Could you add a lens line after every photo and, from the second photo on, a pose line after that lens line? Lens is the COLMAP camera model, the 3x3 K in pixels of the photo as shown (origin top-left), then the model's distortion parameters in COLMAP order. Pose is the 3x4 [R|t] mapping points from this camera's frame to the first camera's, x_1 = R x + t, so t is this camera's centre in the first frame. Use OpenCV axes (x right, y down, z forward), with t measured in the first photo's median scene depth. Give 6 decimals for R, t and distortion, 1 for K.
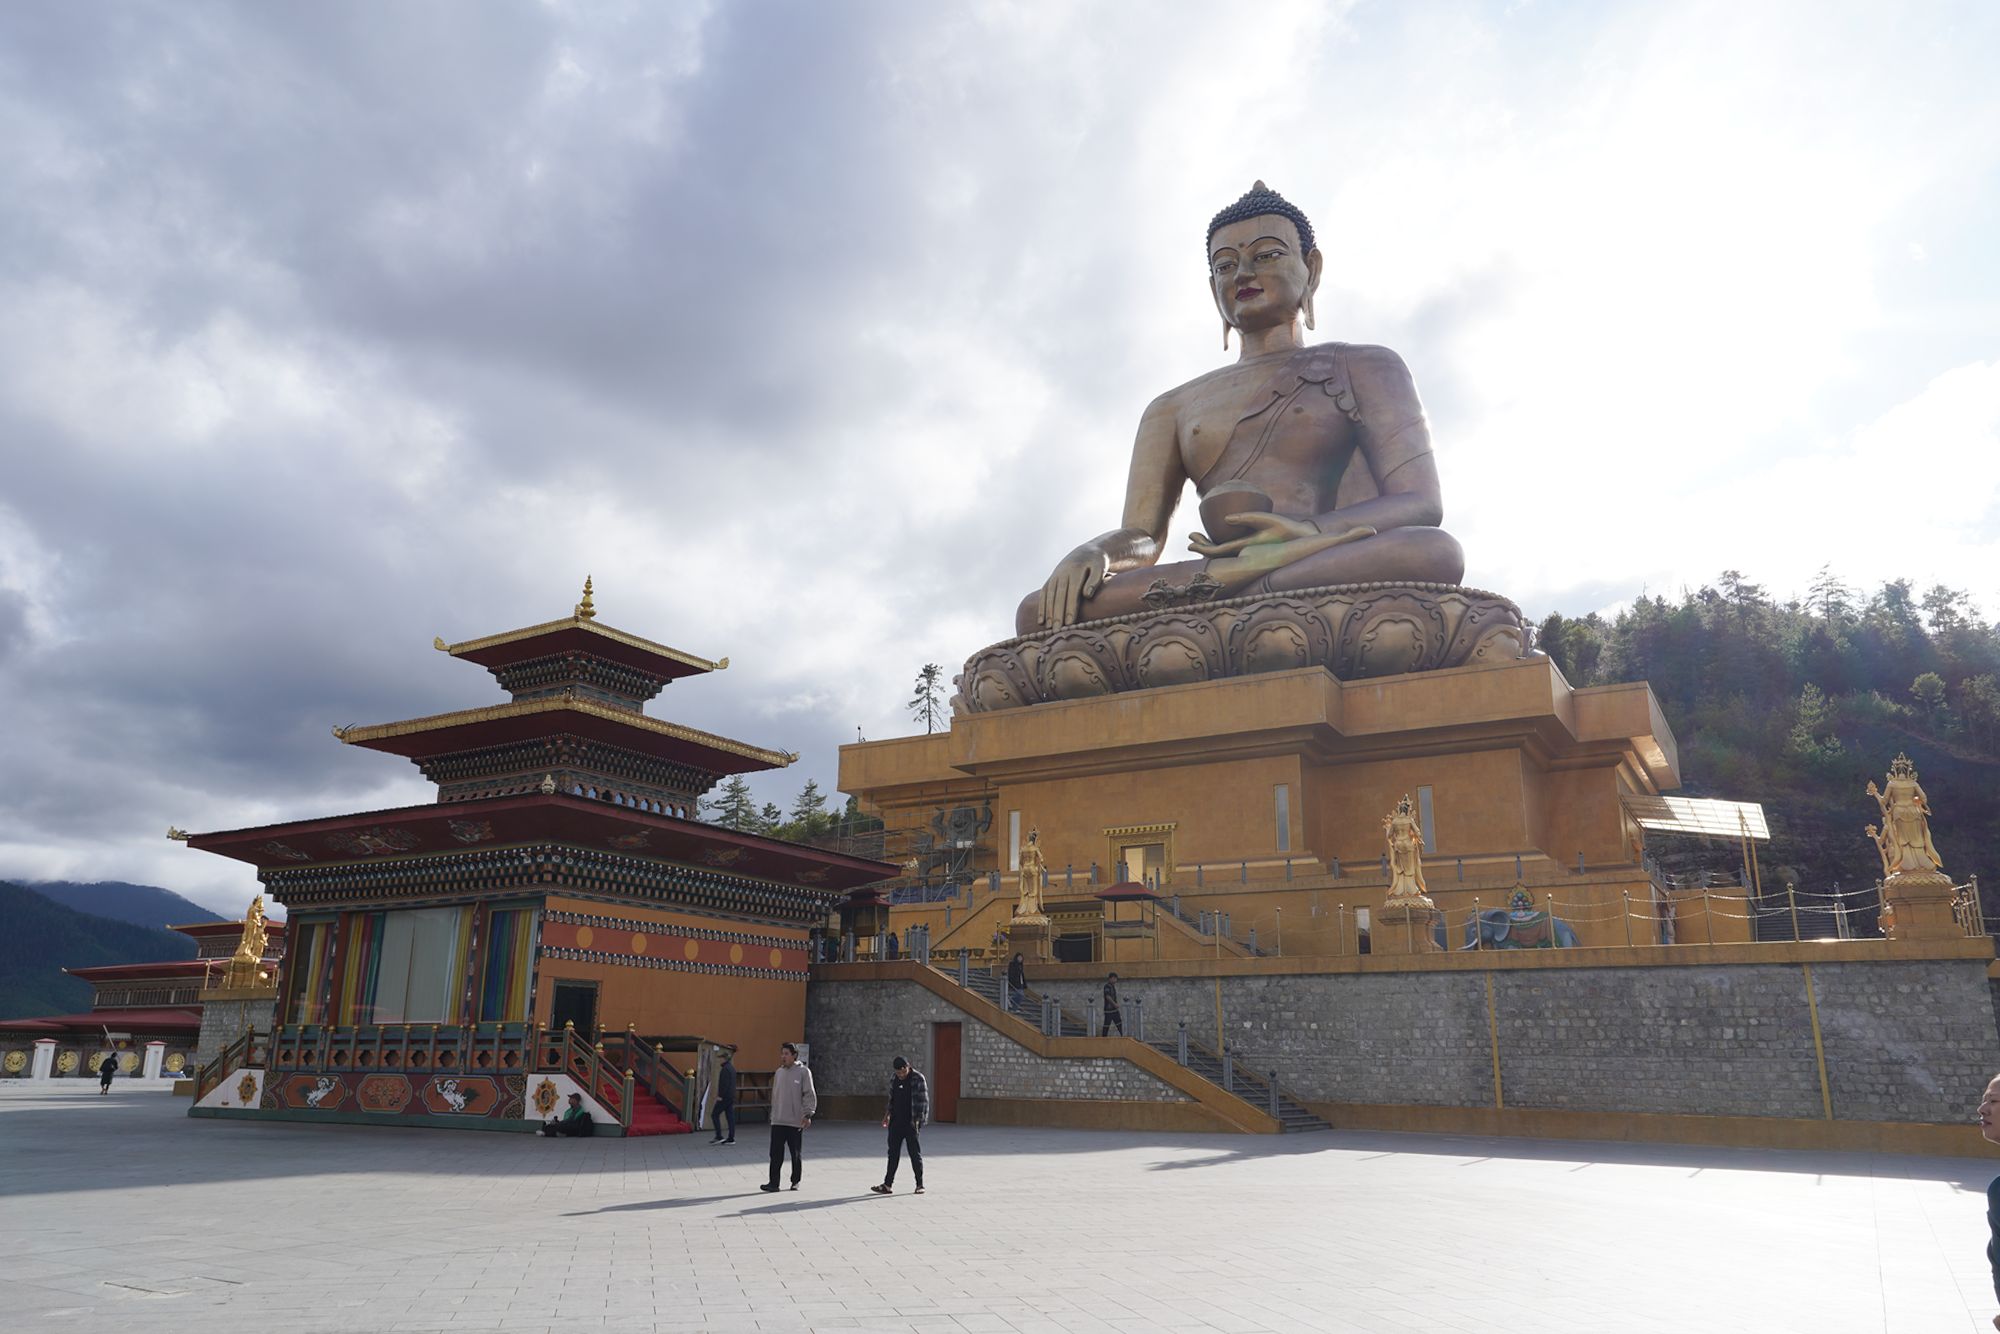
lens RADIAL K [[1412.0, 0, 995.2], [0, 1412.0, 664.3], [0, 0, 1]] dist [-0.021845, 0.027283]
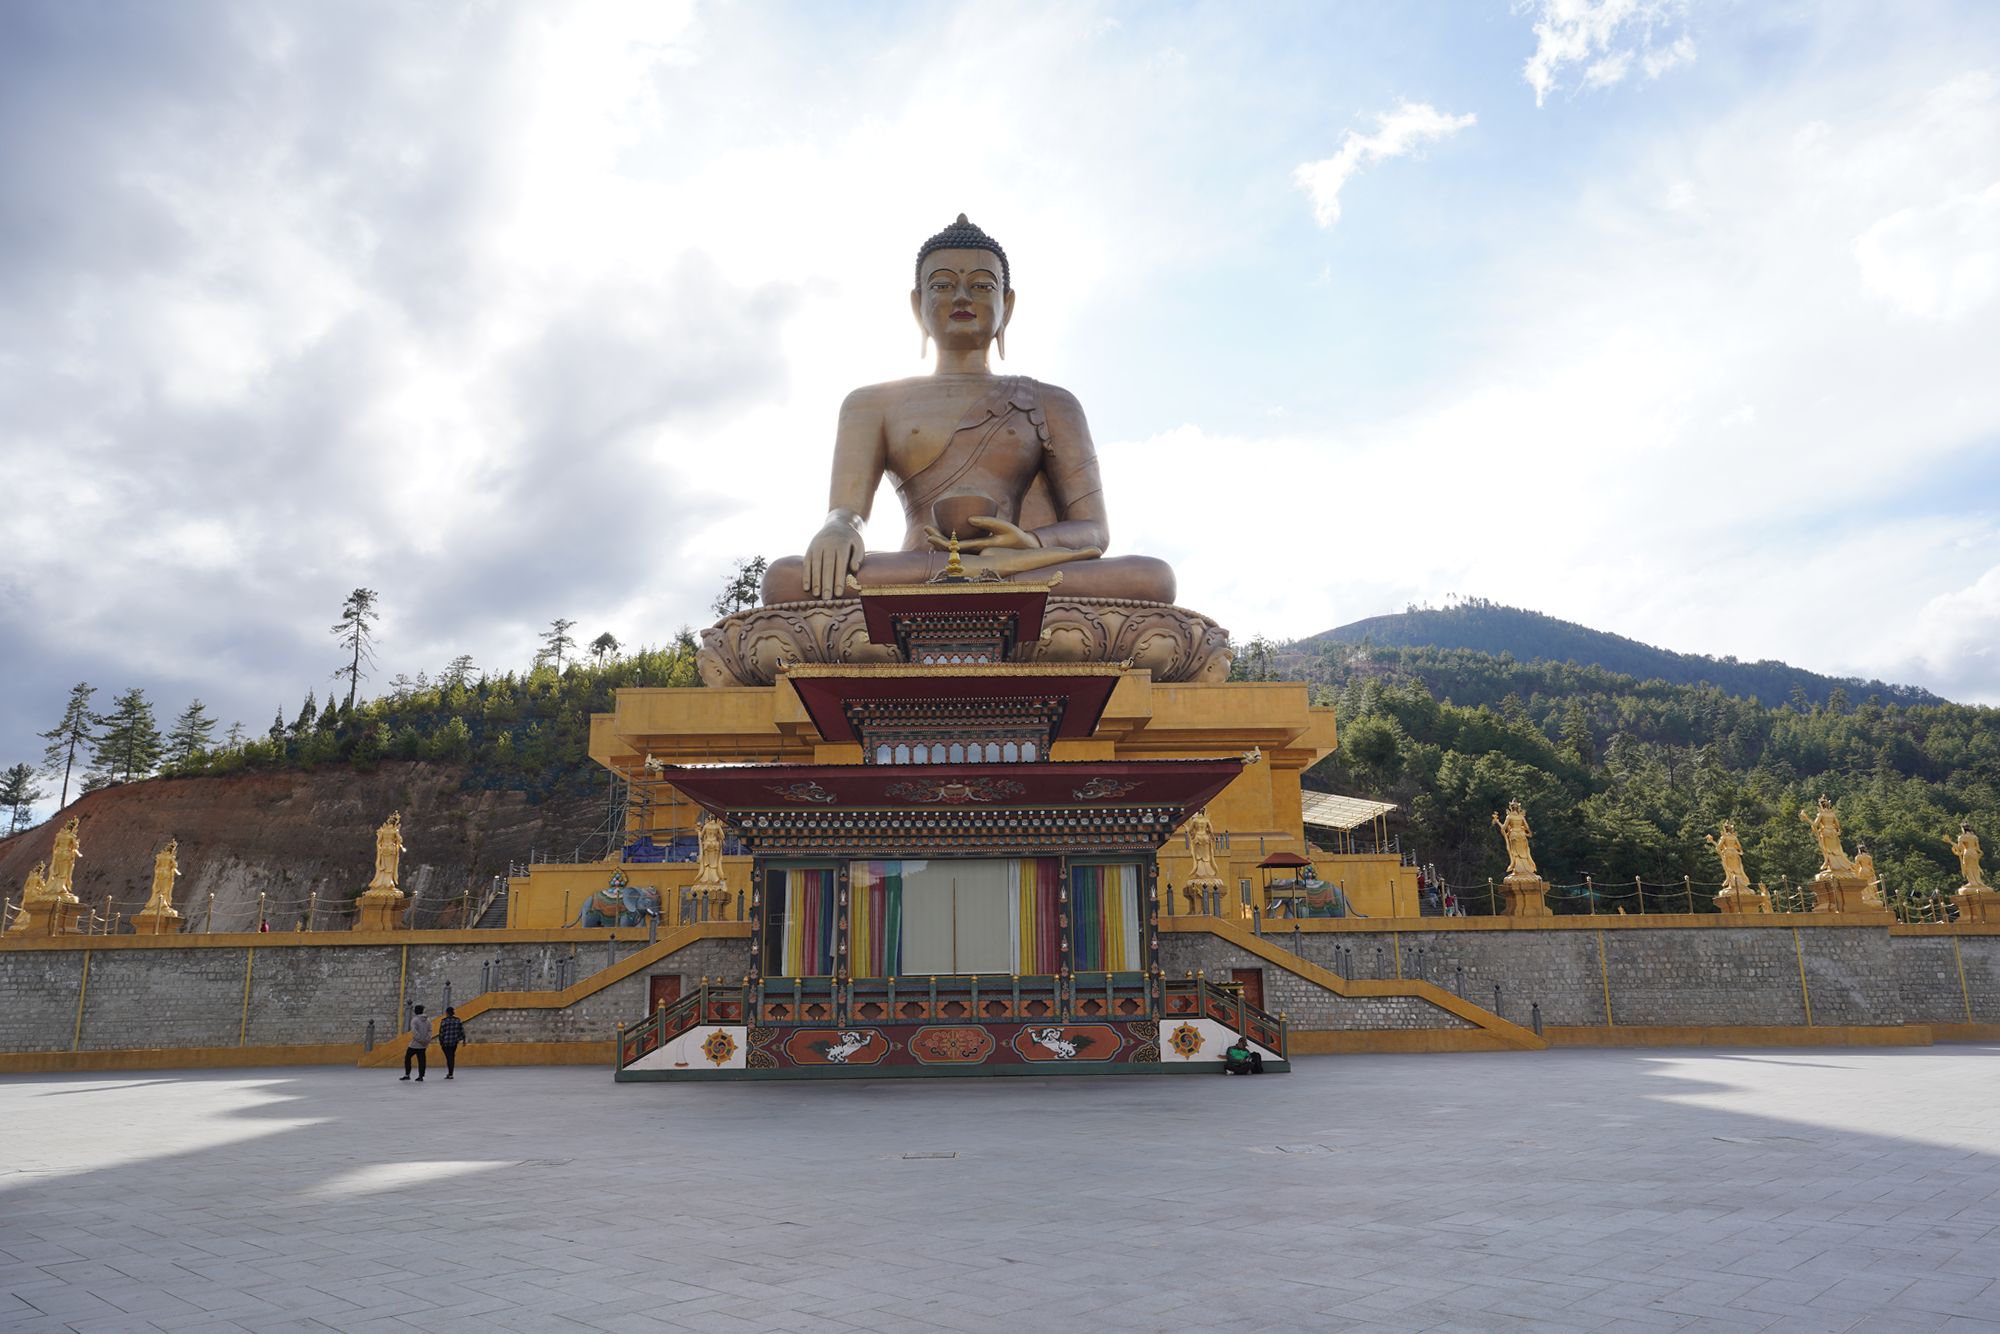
lens RADIAL K [[1344.3, 0, 990.1], [0, 1344.3, 667.4], [0, 0, 1]] dist [-0.019180, 0.023272]
pose [[0.852931, 0.107934, 0.510743, -0.431947], [-0.122183, 0.992491, -0.005698, 0.020690], [-0.507523, -0.057544, 0.859715, 0.089739]]
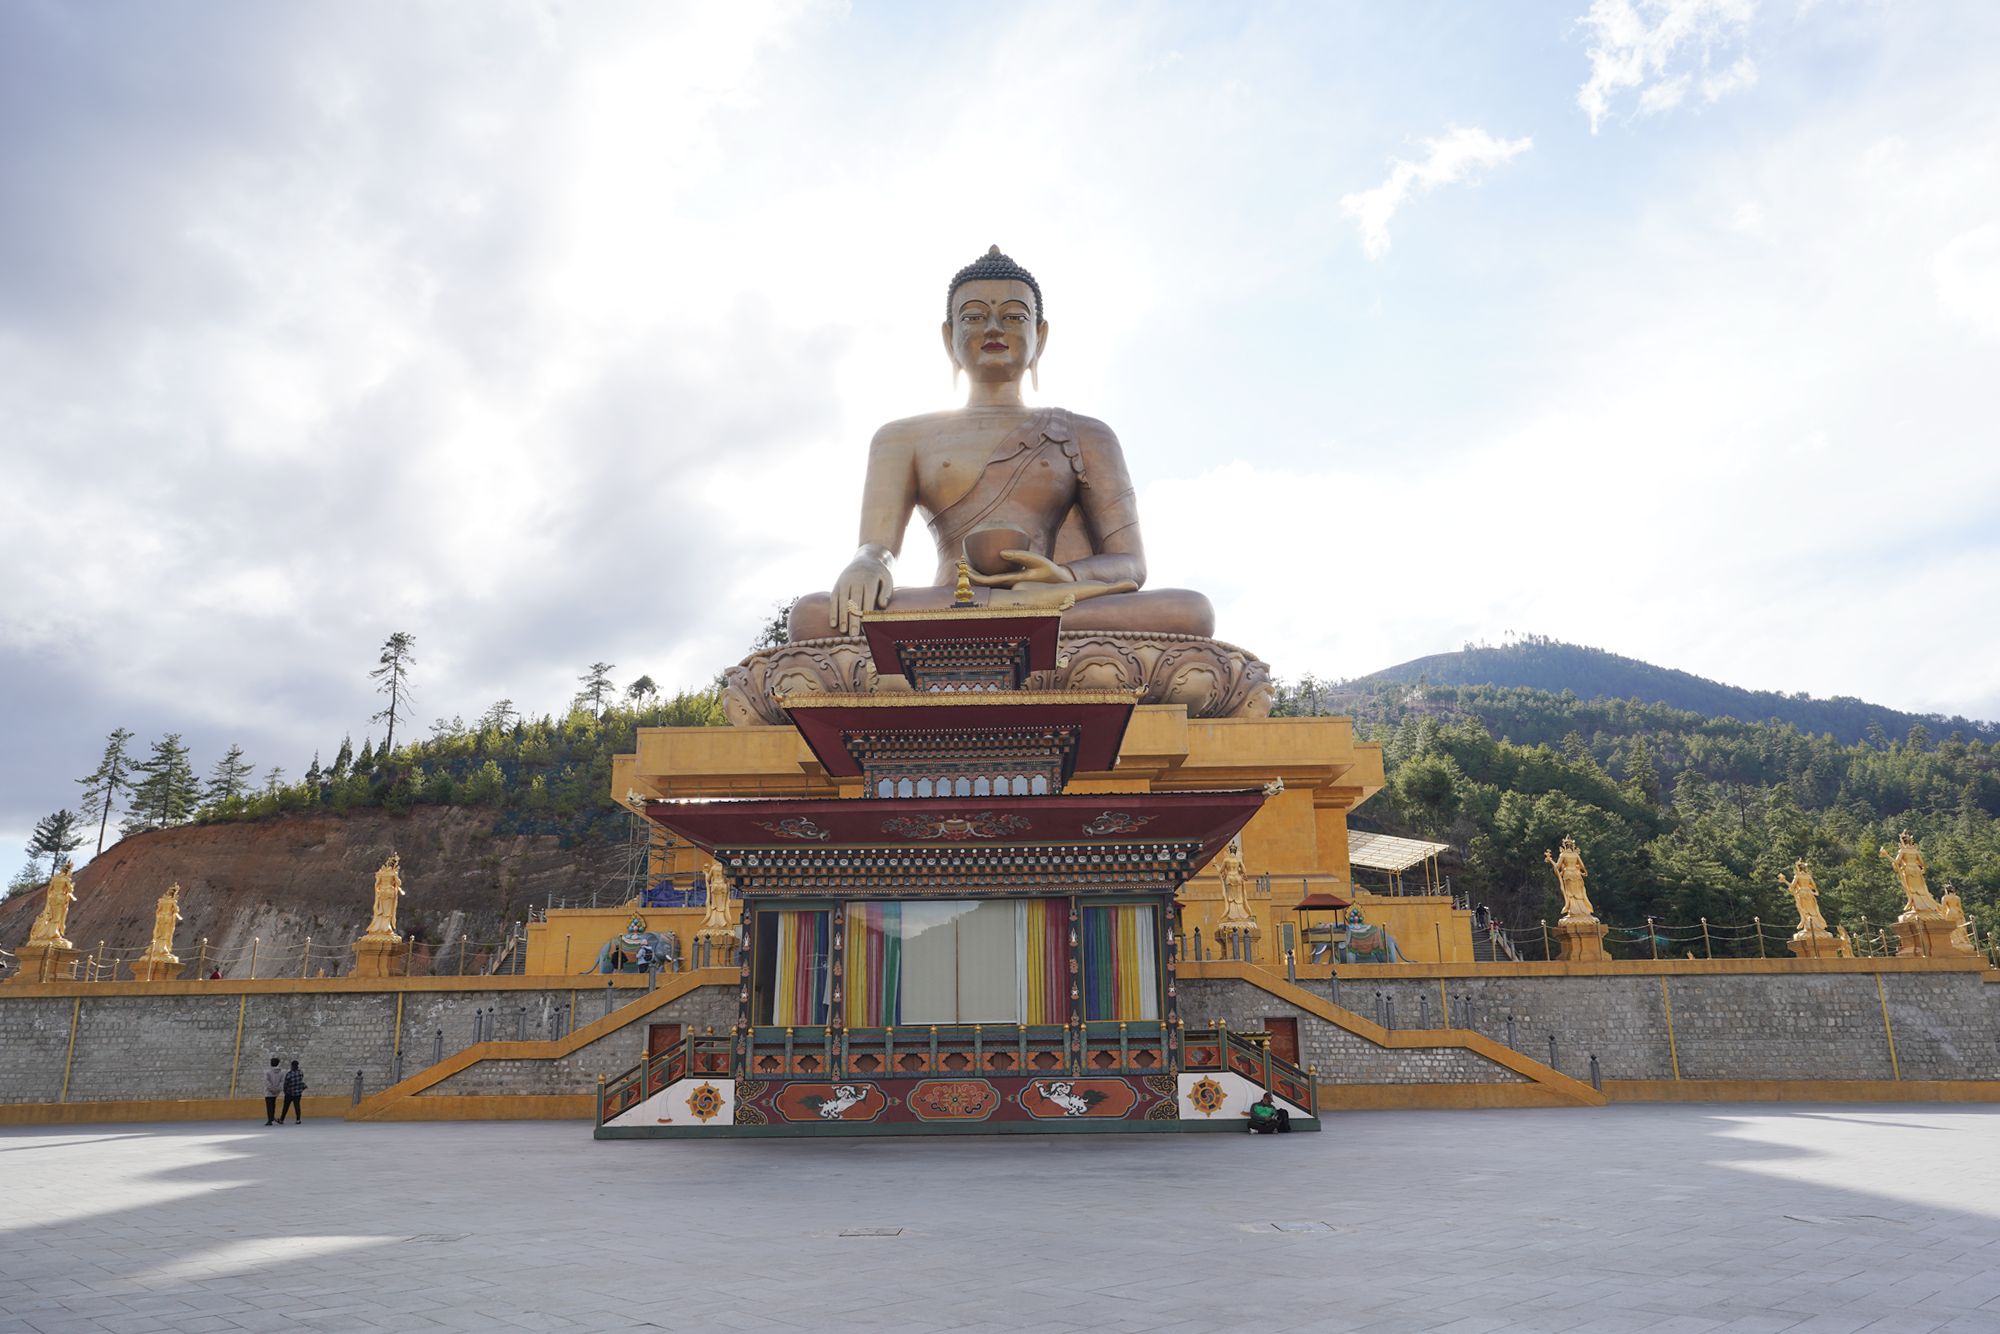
lens RADIAL K [[1360.2, 0, 990.4], [0, 1360.2, 662.2], [0, 0, 1]] dist [-0.025452, 0.029514]
pose [[0.871346, 0.118635, 0.476111, -0.407481], [-0.115105, 0.992675, -0.036694, 0.023888], [-0.476976, -0.022829, 0.878620, 0.101575]]
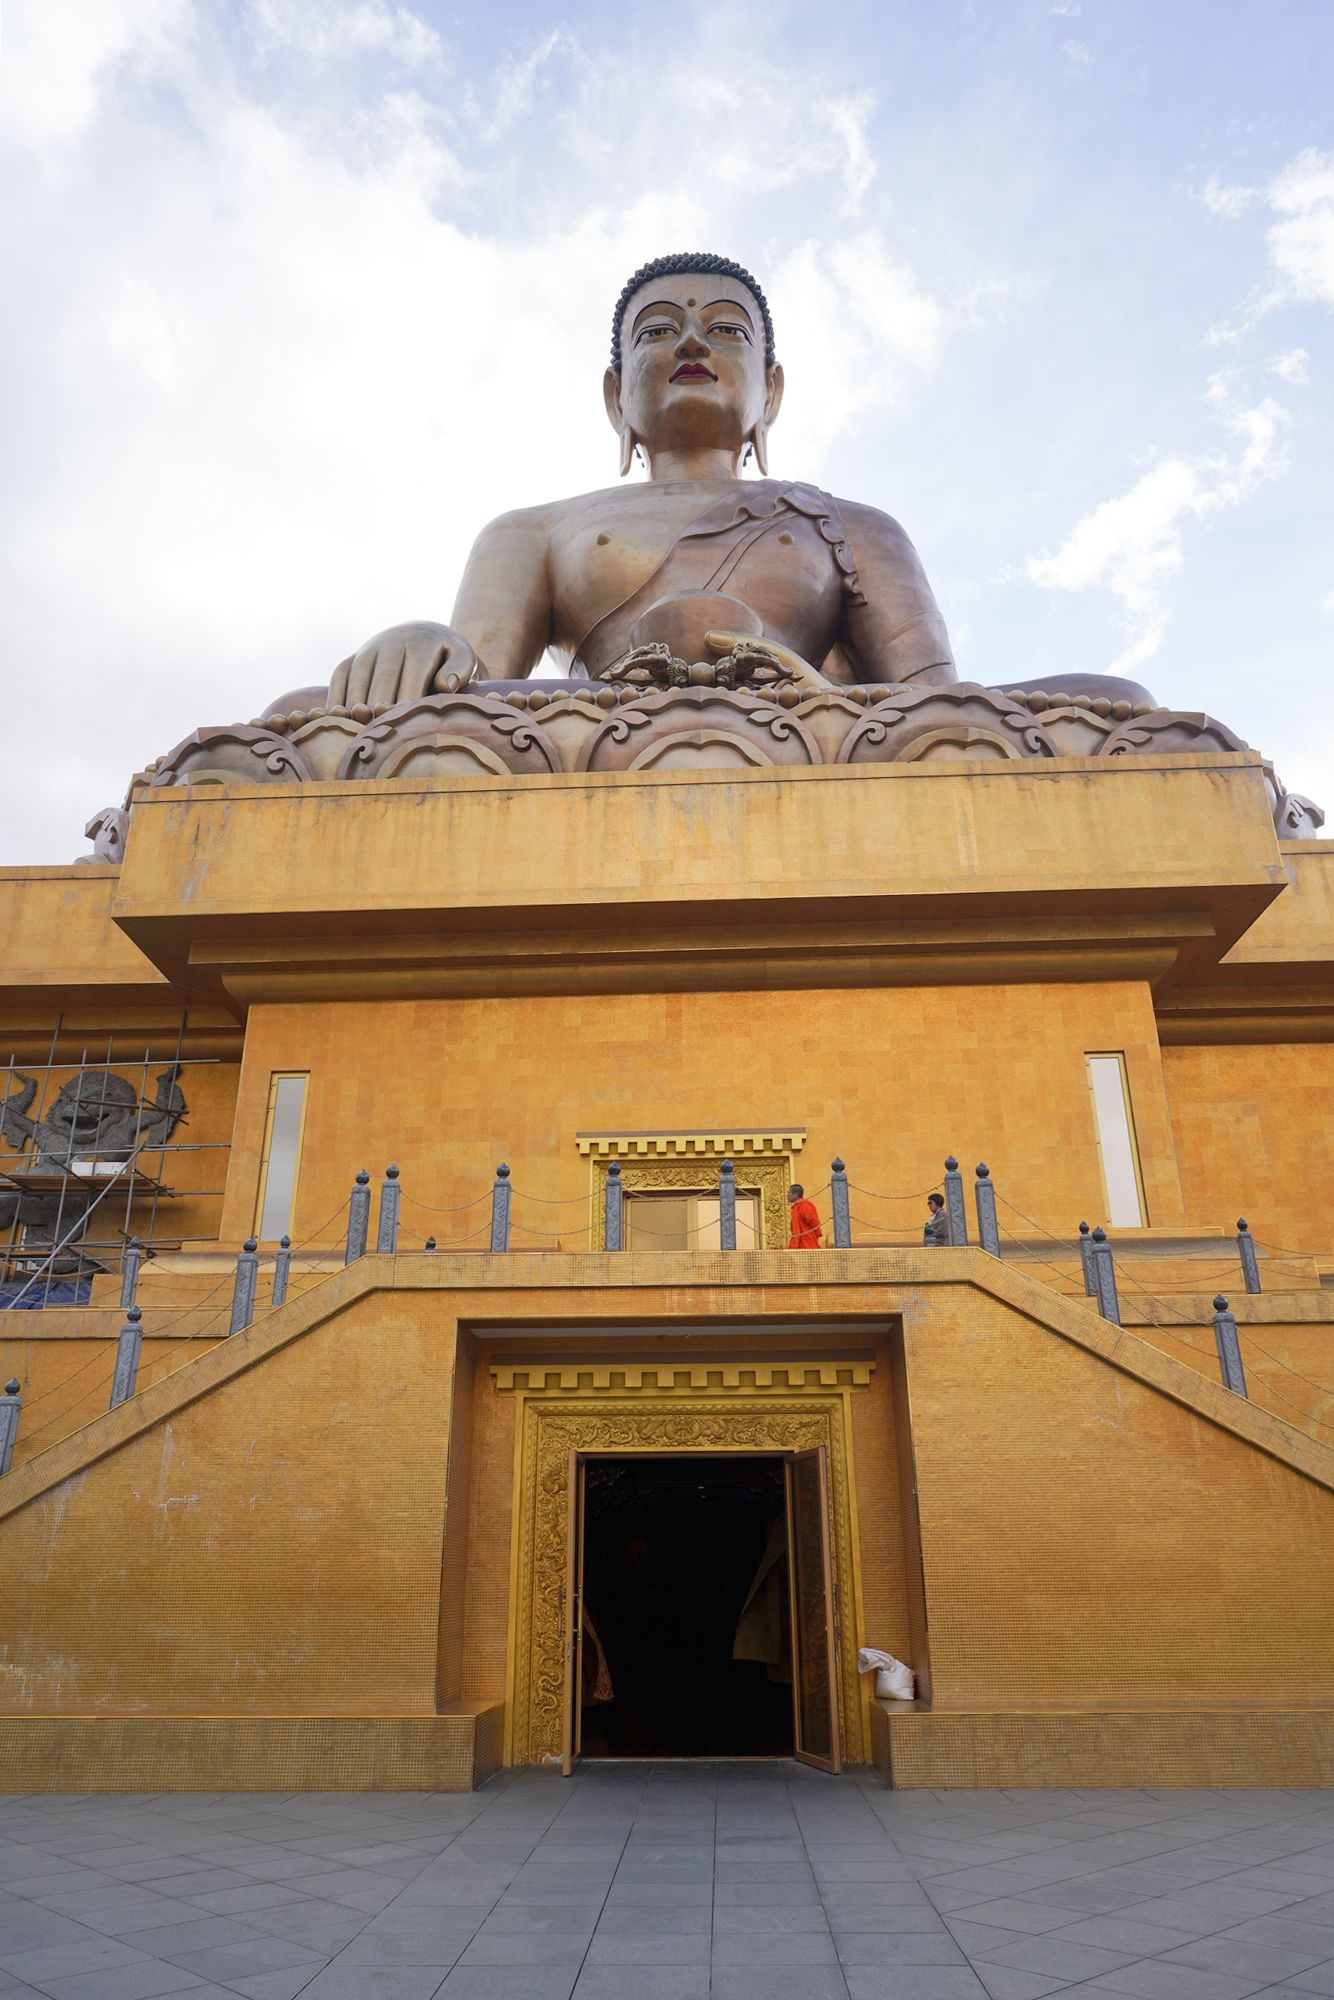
lens RADIAL K [[1323.3, 0, 667.0], [0, 1323.3, 1000.0], [0, 0, 1]] dist [0.005347, 0.002387]
pose [[0.877987, 0.175958, 0.445172, -0.057474], [-0.117893, 0.980828, -0.155167, 0.134578], [-0.463941, 0.083752, 0.881898, 0.712459]]
